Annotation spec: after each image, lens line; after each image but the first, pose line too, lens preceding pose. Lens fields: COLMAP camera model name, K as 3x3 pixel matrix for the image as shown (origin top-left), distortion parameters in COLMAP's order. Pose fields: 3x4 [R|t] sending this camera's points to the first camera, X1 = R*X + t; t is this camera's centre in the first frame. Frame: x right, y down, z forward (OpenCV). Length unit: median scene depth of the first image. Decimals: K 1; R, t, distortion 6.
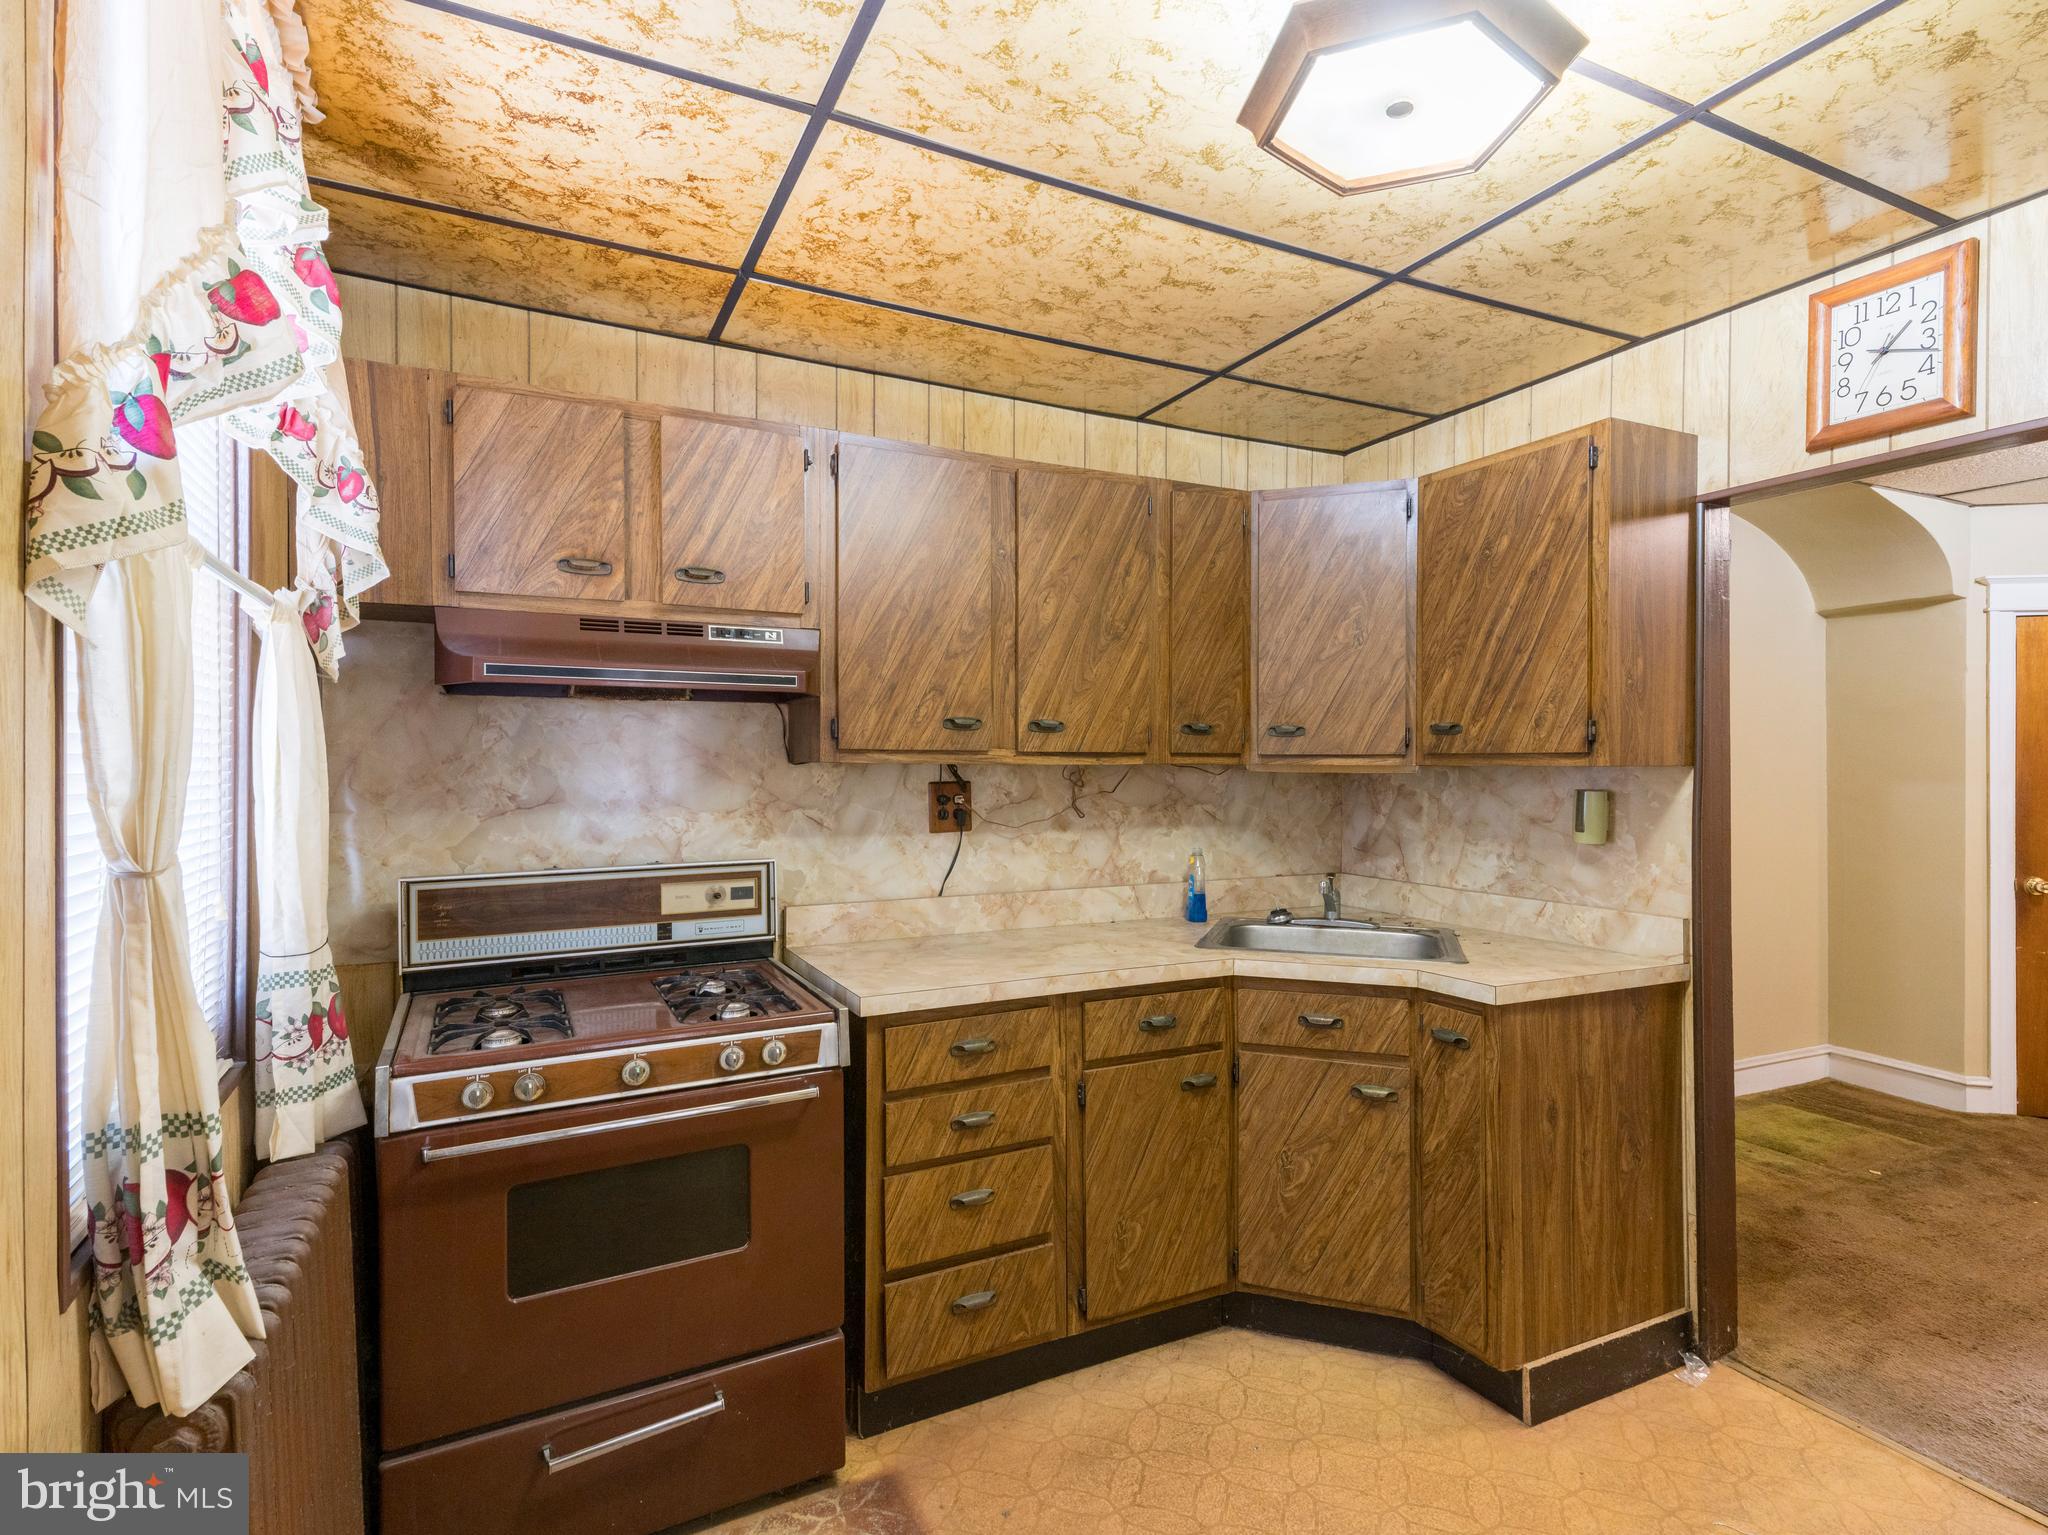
lens RADIAL K [[1049.3, 0, 1019.0], [0, 1049.3, 763.4], [0, 0, 1]] dist [0.018939, 0.000062]
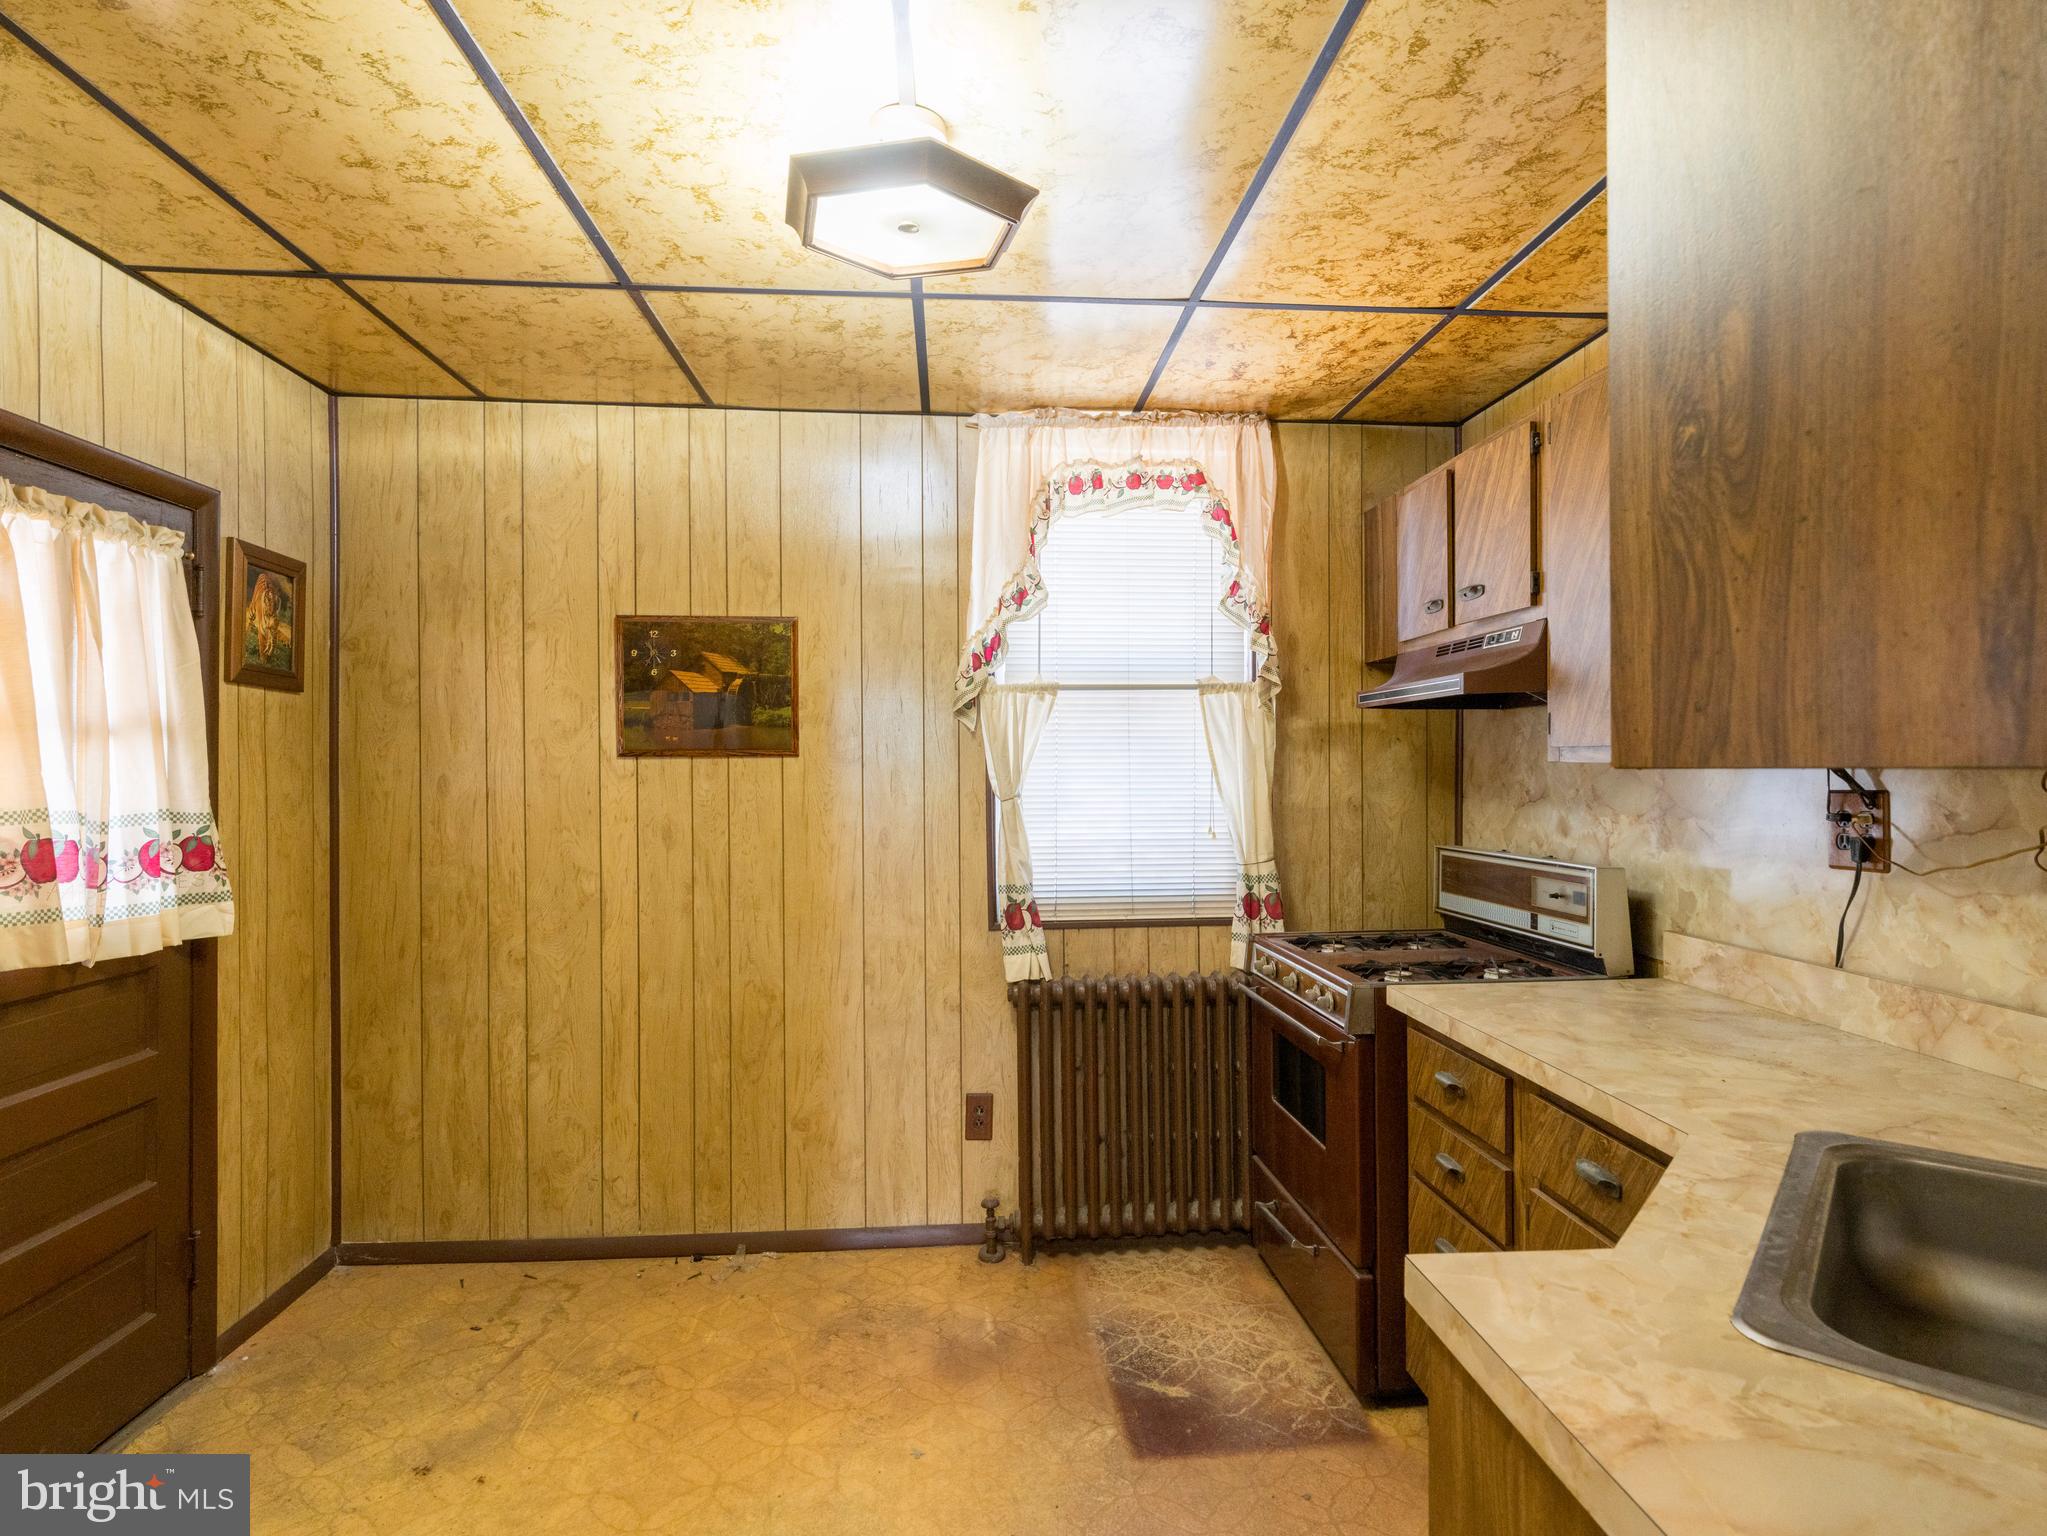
lens RADIAL K [[1048.7, 0, 1021.7], [0, 1048.7, 768.6], [0, 0, 1]] dist [0.018939, 0.000062]
pose [[-0.370076, 0.000800, -0.929001, 0.845447], [-0.000364, 0.999999, 0.001006, 0.004552], [0.929002, 0.000710, -0.370075, 0.913185]]
